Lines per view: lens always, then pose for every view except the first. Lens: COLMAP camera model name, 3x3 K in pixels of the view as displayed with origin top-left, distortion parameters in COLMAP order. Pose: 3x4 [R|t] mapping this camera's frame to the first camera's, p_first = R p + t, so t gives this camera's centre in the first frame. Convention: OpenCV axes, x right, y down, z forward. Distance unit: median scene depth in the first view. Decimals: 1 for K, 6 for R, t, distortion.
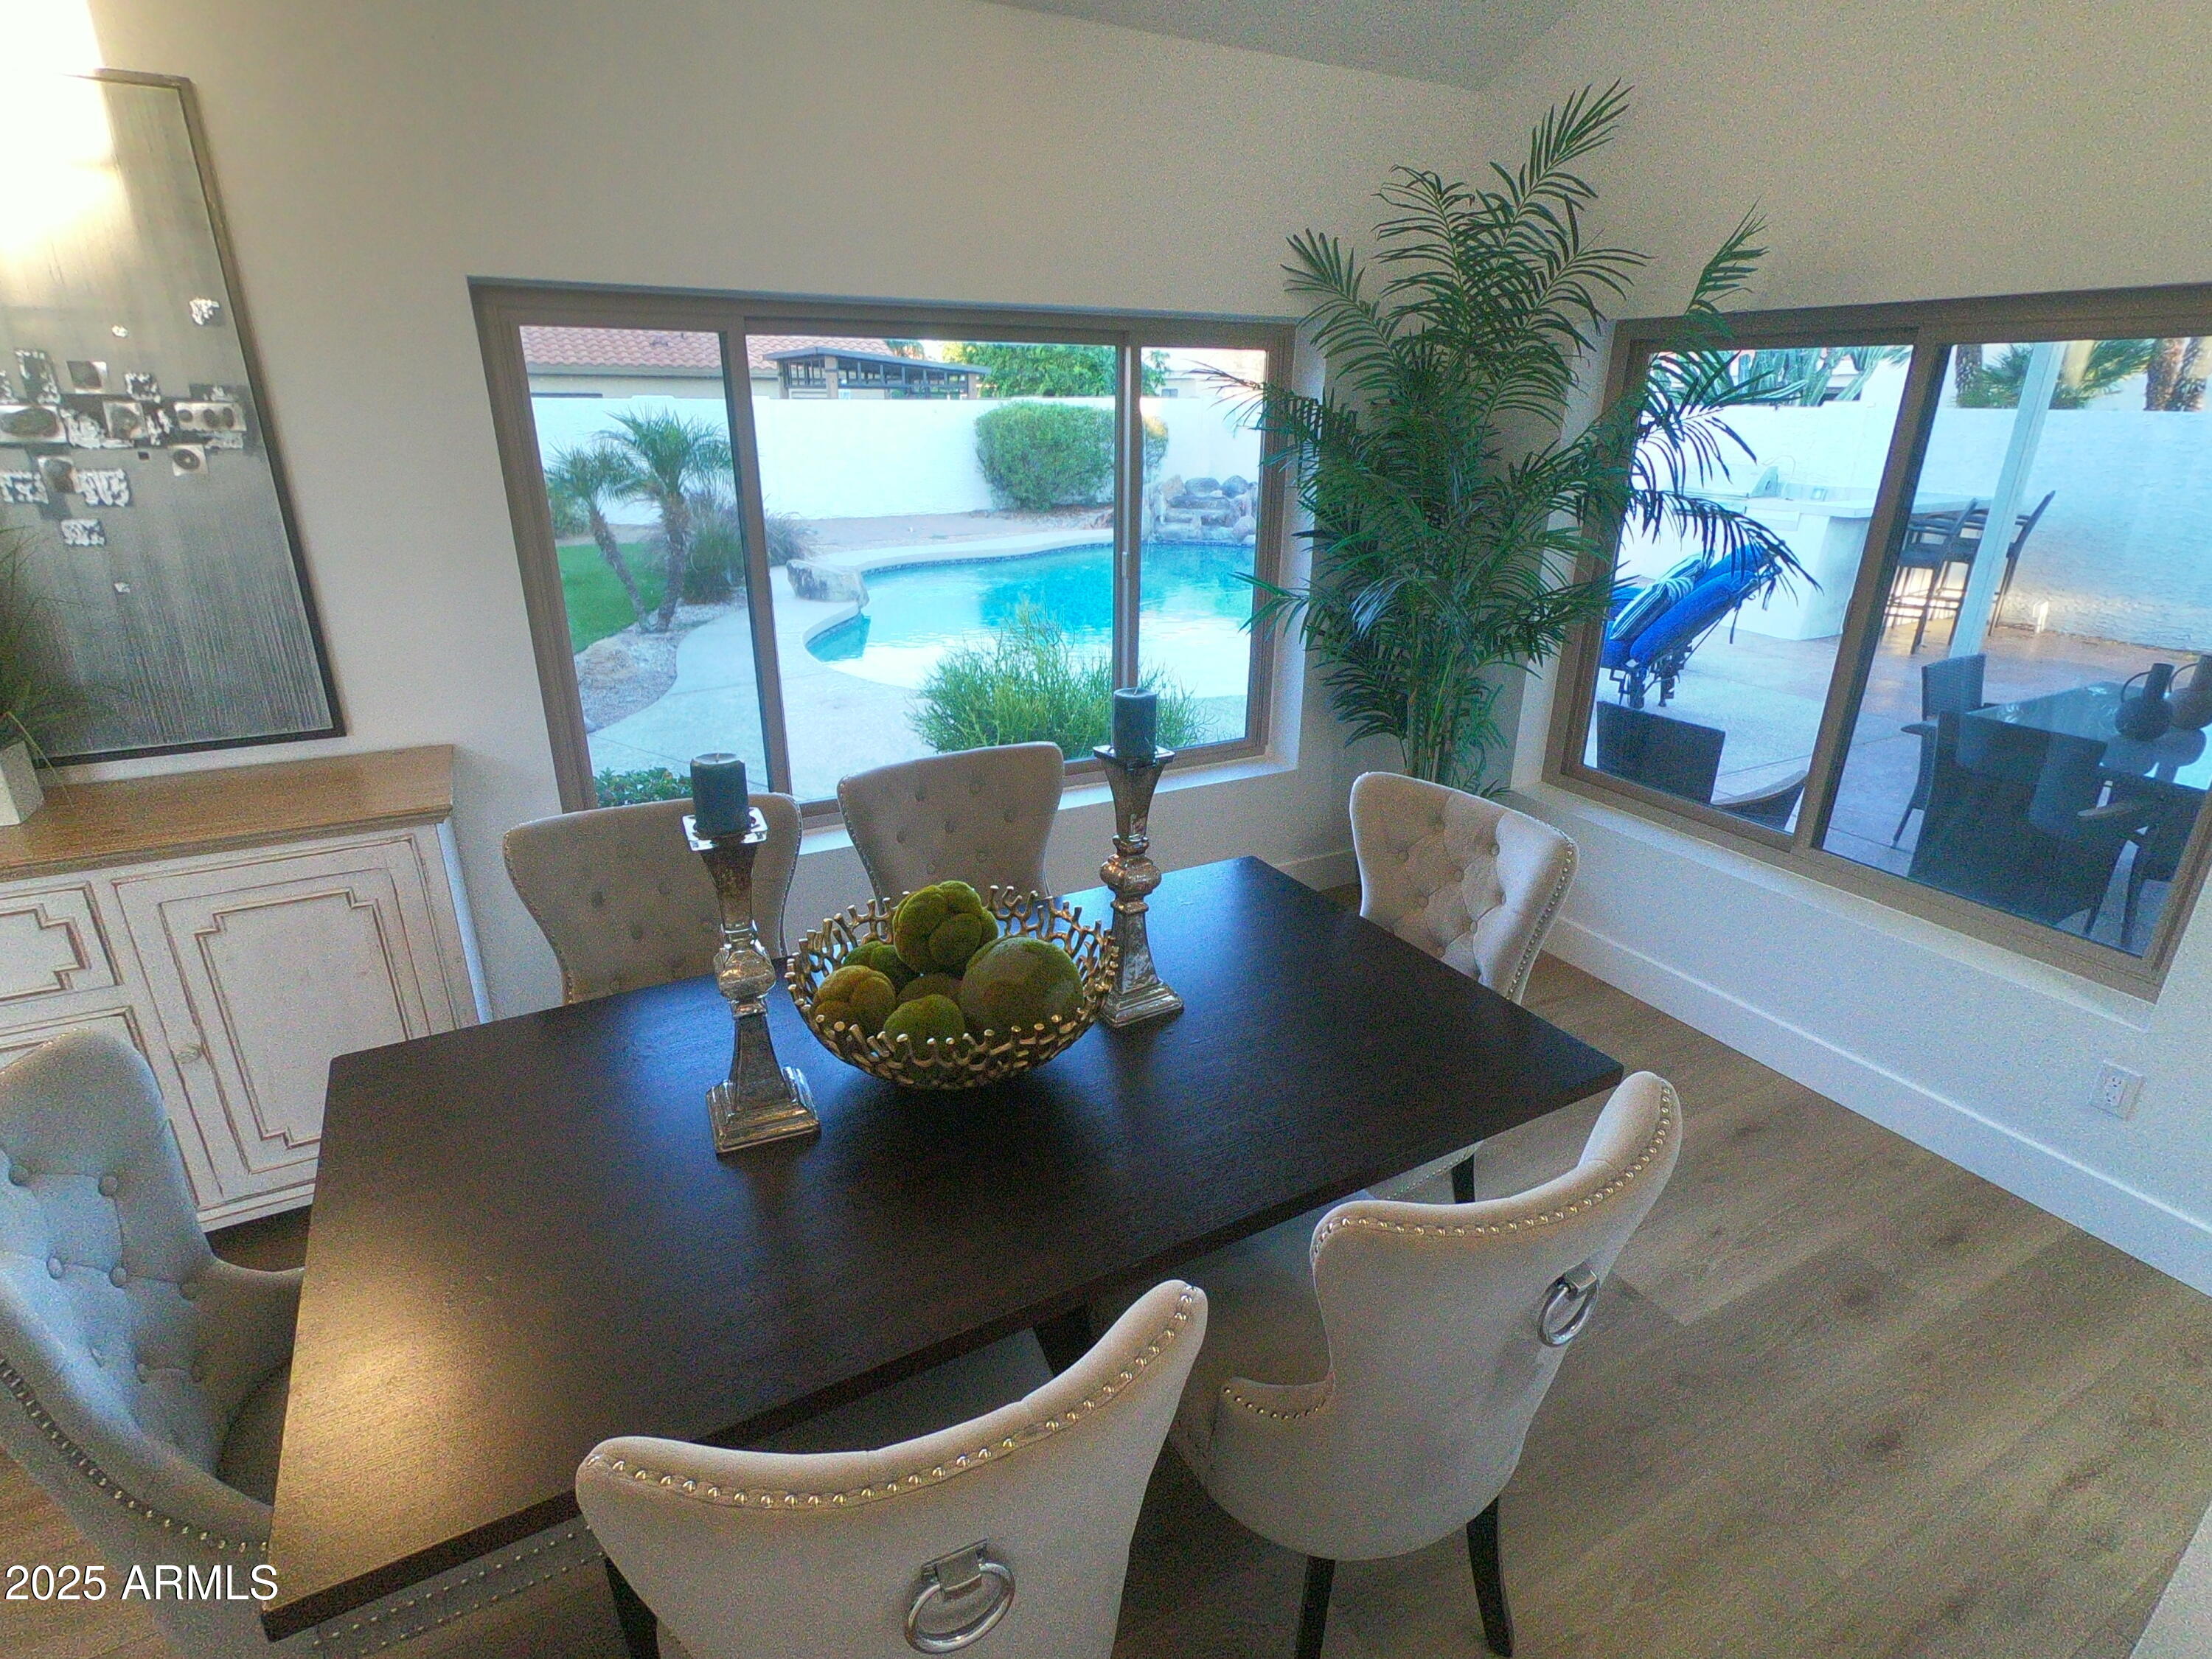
lens RADIAL K [[1125.6, 0, 1105.7], [0, 1125.6, 829.4], [0, 0, 1]] dist [-0.000615, -0.000055]
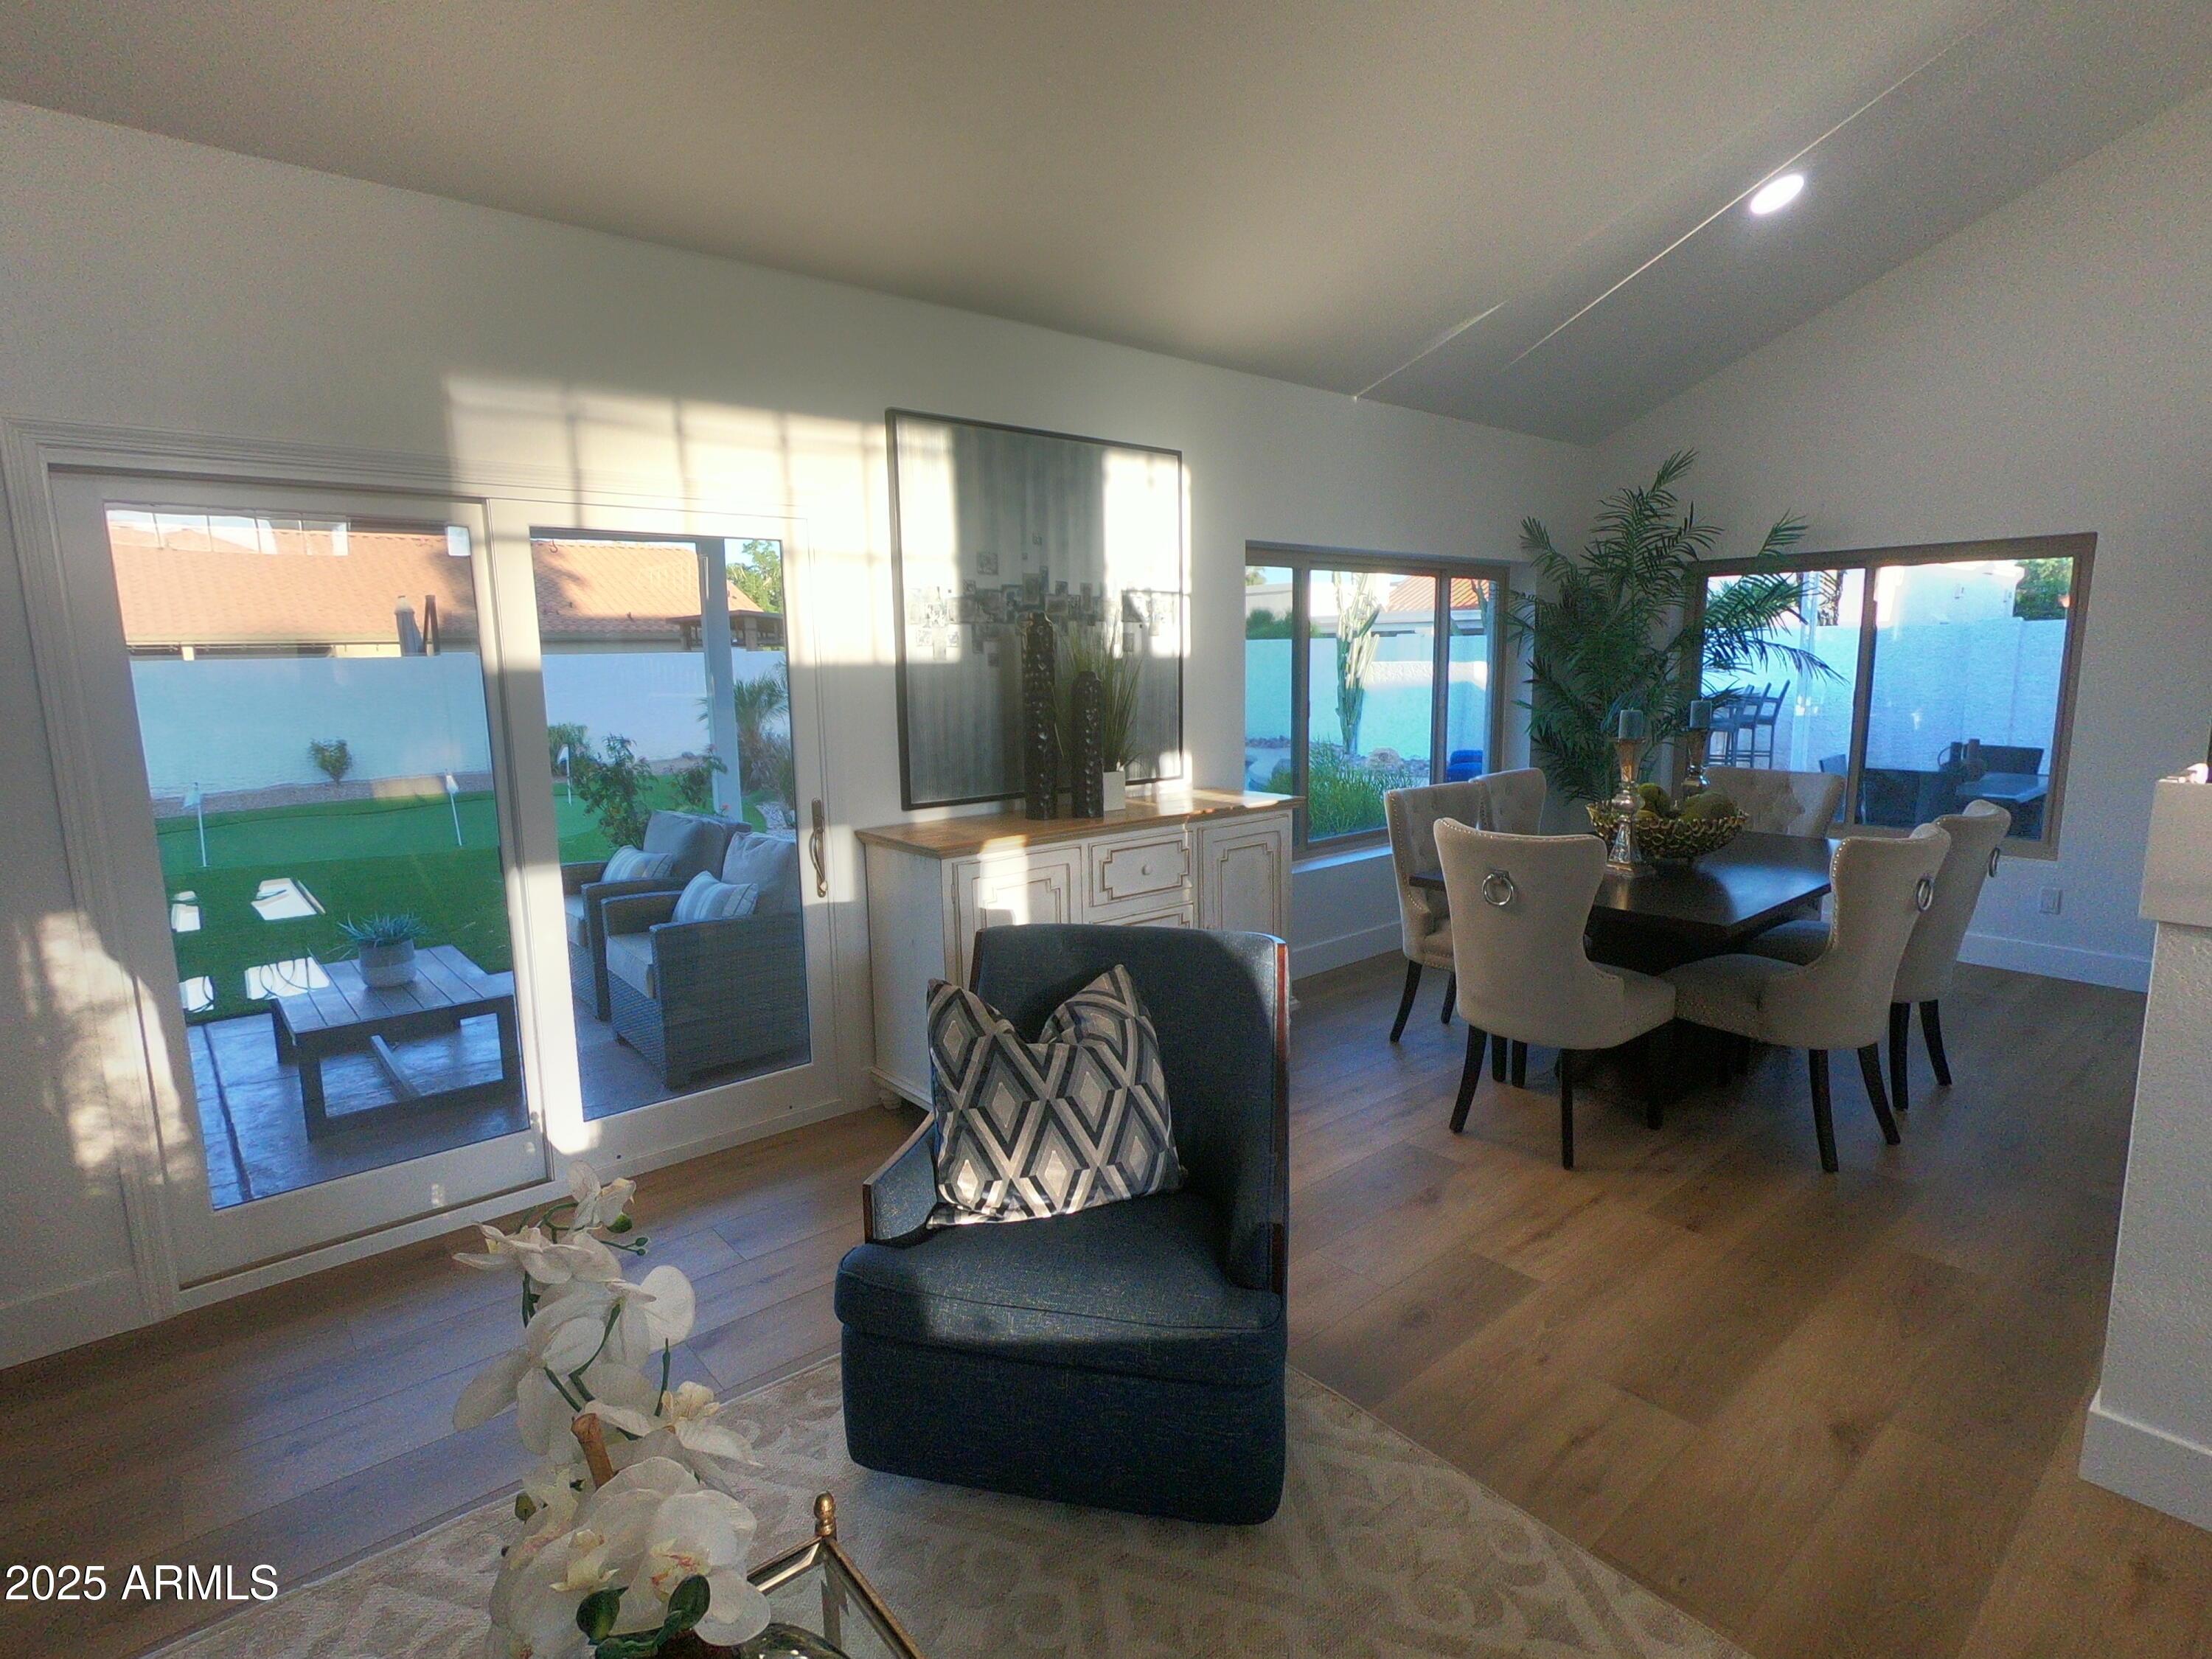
lens RADIAL K [[1125.6, 0, 1108.9], [0, 1125.6, 826.2], [0, 0, 1]] dist [-0.000615, -0.000055]
pose [[0.976498, -0.053997, 0.208651, -1.042815], [0.097880, 0.973620, -0.206115, 0.306307], [-0.192017, 0.221694, 0.956024, -0.578911]]
